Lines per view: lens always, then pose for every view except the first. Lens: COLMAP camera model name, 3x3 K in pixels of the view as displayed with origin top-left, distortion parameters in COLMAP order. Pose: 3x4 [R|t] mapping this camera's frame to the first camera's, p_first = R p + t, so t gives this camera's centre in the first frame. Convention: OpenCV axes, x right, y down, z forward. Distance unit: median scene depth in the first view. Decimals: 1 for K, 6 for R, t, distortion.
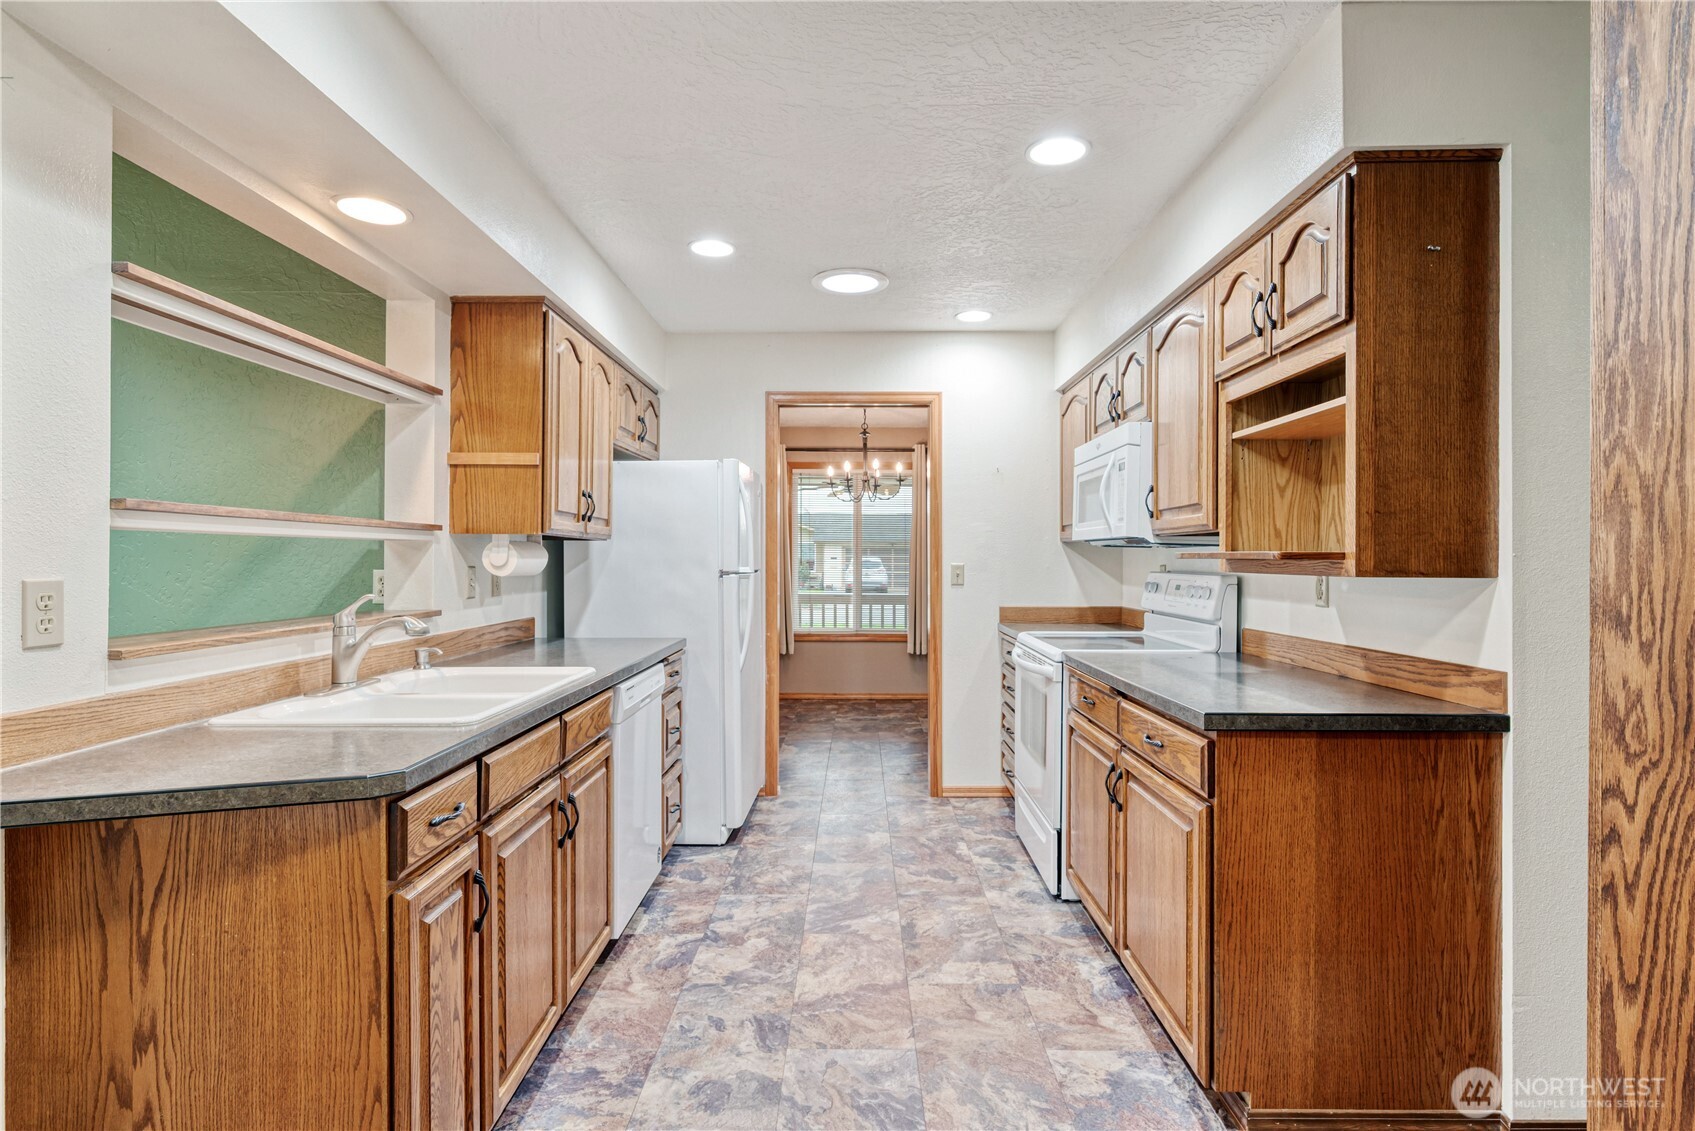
lens RADIAL K [[864.6, 0, 856.2], [0, 864.6, 560.7], [0, 0, 1]] dist [-0.021241, -0.001178]
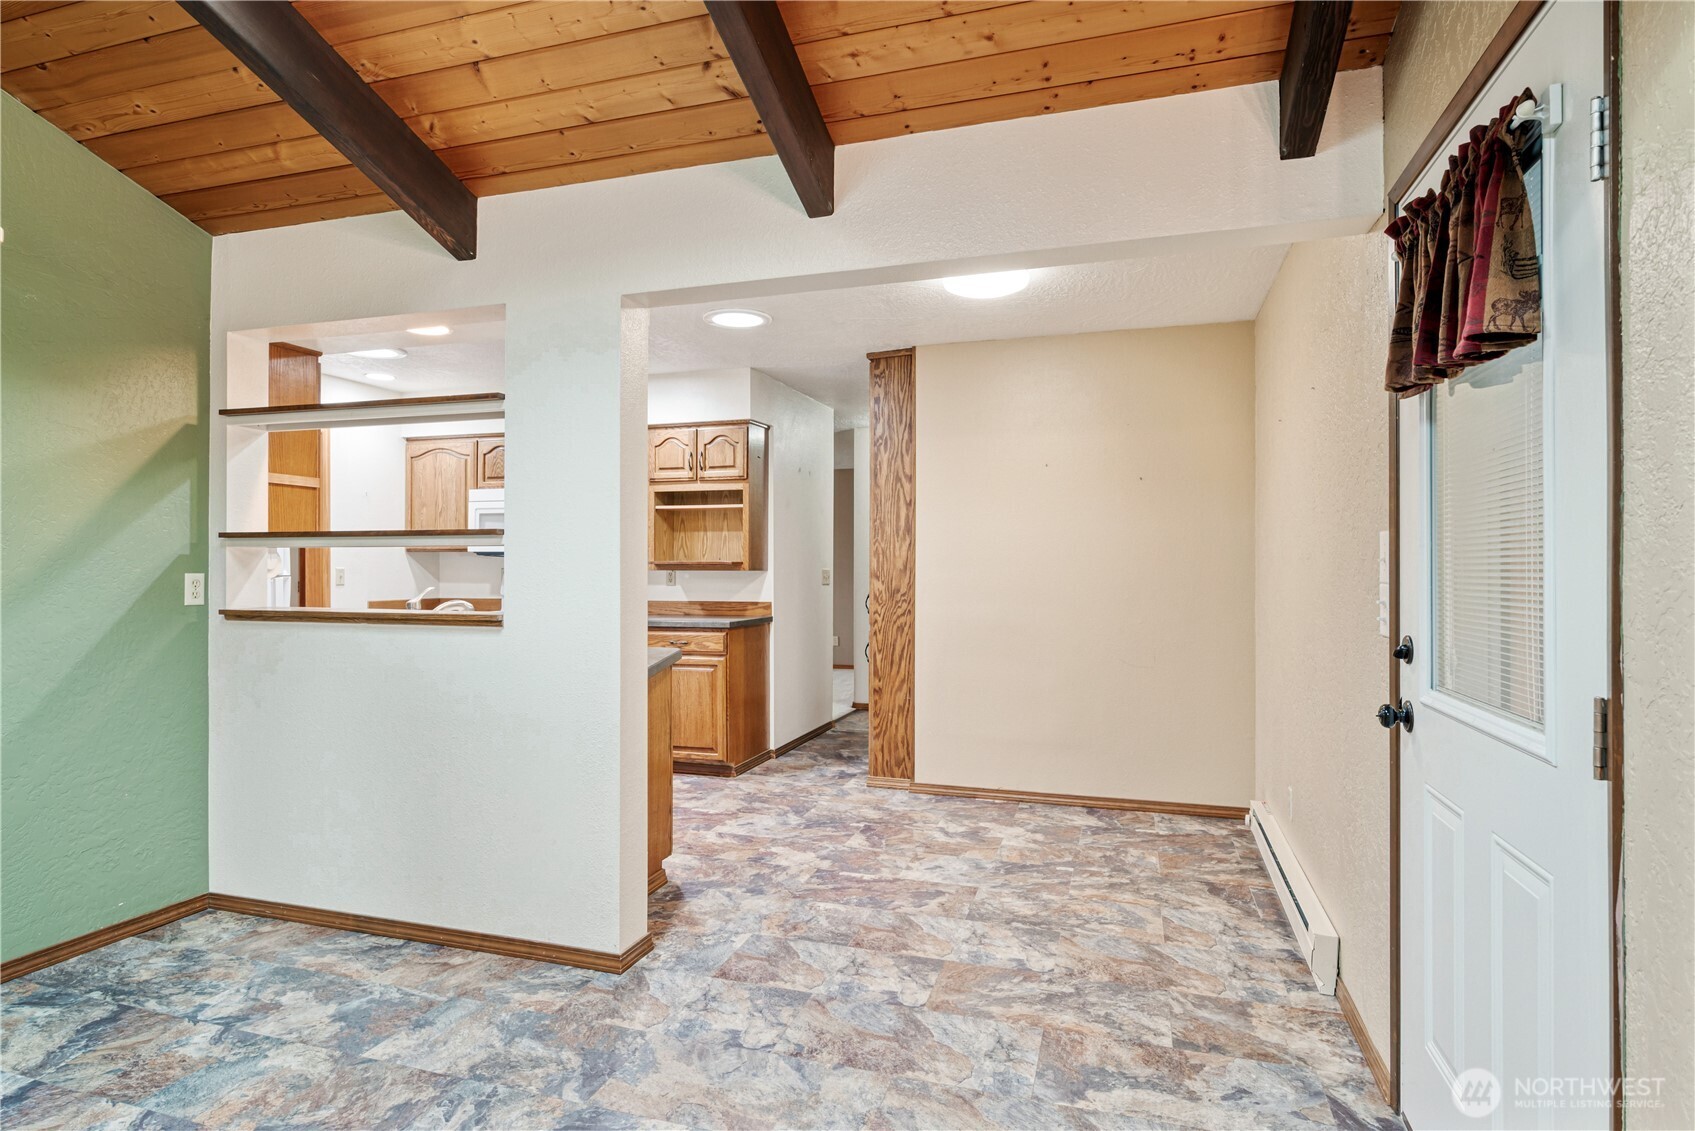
lens RADIAL K [[864.6, 0, 849.6], [0, 864.6, 572.5], [0, 0, 1]] dist [-0.021241, -0.001178]
pose [[0.293479, -0.008609, 0.955927, -1.835897], [0.002428, 0.999963, 0.008260, 0.003170], [-0.955962, -0.000103, 0.293489, -0.132937]]
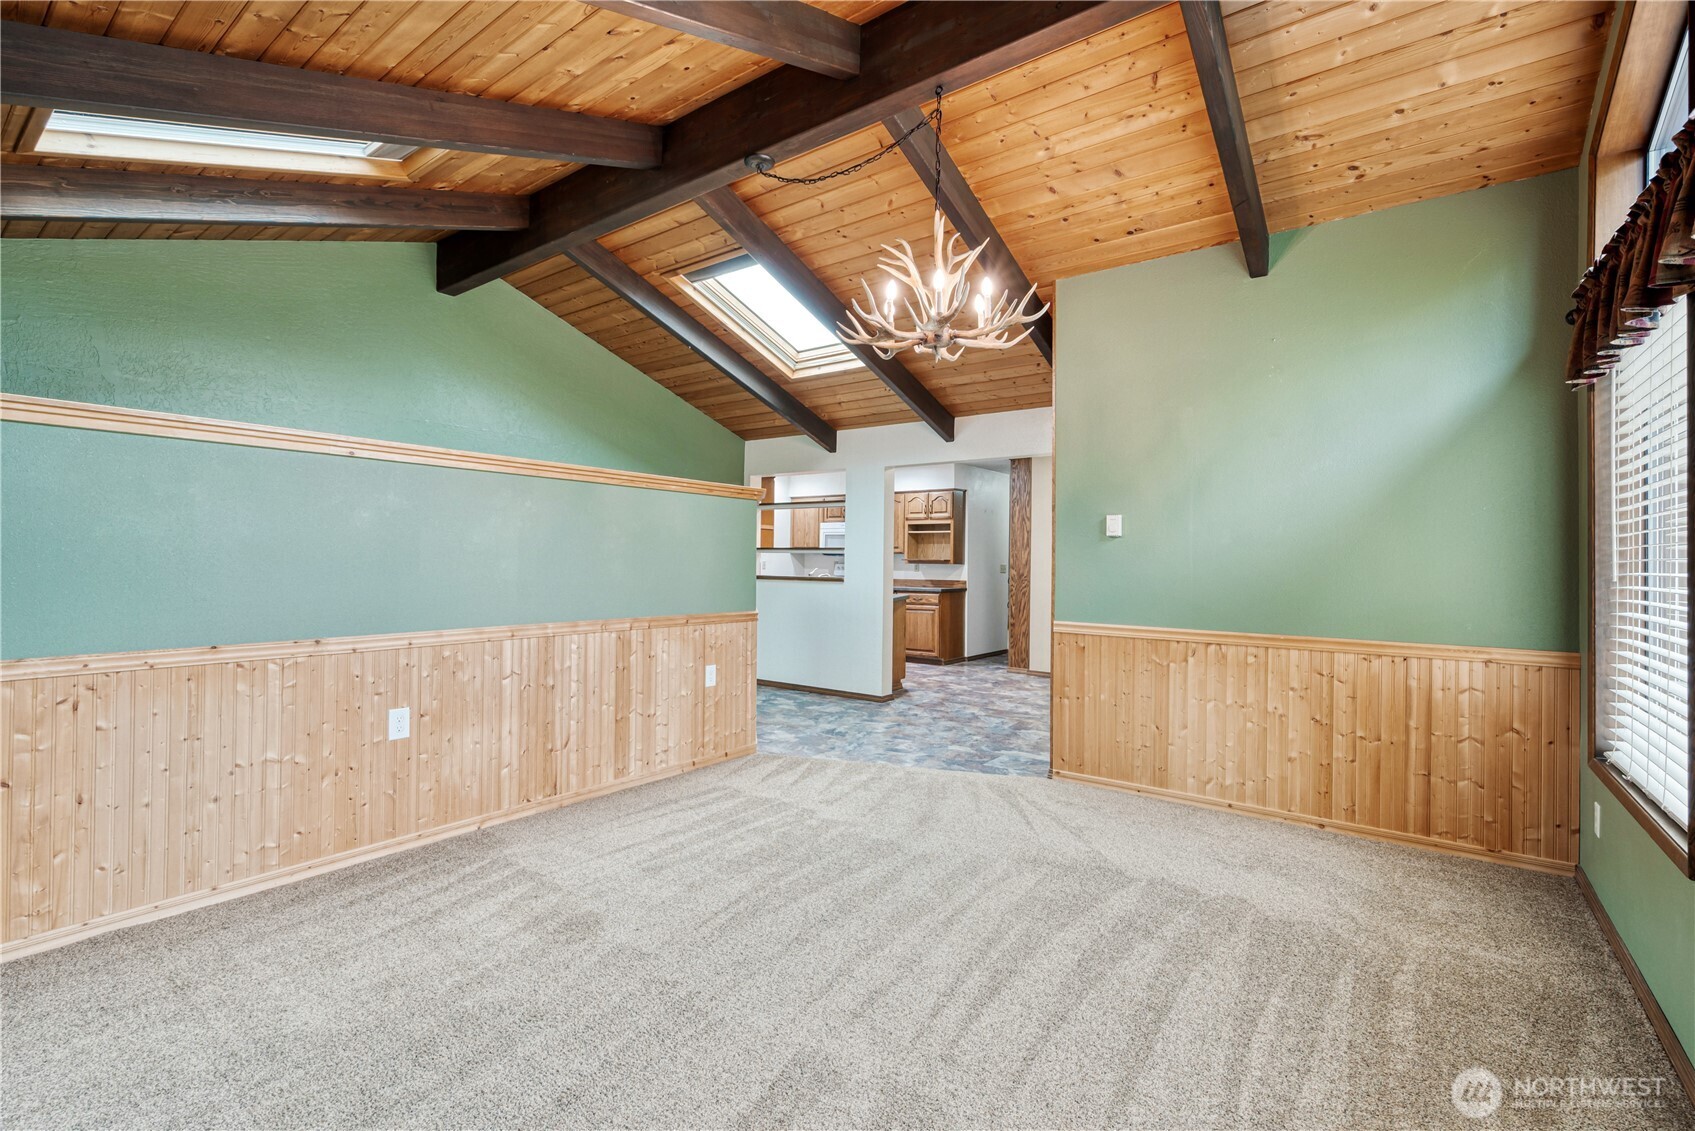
lens RADIAL K [[755.6, 0, 846.2], [0, 755.6, 562.1], [0, 0, 1]] dist [0.000594, 0.000166]
pose [[0.598277, 0.001948, 0.801287, -3.424403], [-0.006833, 0.999973, 0.002671, -0.002454], [-0.801260, -0.007073, 0.598274, -1.258744]]
